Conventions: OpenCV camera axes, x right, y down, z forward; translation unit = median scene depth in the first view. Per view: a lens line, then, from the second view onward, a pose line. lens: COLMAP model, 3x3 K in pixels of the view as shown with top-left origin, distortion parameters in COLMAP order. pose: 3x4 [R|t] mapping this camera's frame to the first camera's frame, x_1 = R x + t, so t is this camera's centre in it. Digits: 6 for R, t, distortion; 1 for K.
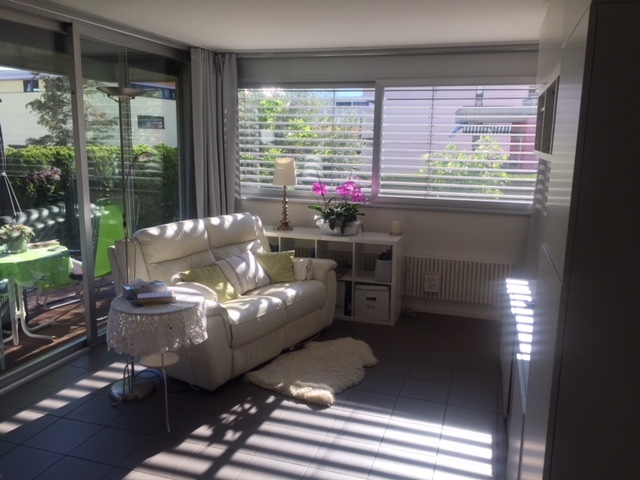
lens RADIAL K [[527.7, 0, 320.0], [0, 527.7, 240.0], [0, 0, 1]] dist [0.008506, 0.003003]
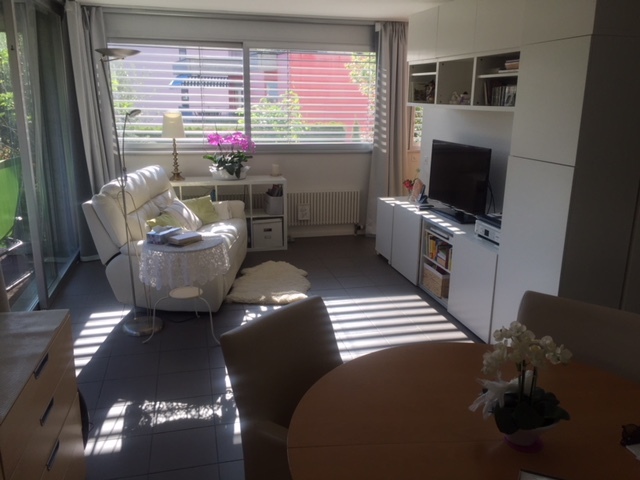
lens RADIAL K [[527.7, 0, 320.0], [0, 527.7, 240.0], [0, 0, 1]] dist [0.008506, 0.003003]
pose [[0.868638, -0.139591, 0.475376, -0.382786], [0.091919, 0.988236, 0.122230, -0.003149], [-0.486846, -0.062477, 0.871250, -0.114637]]
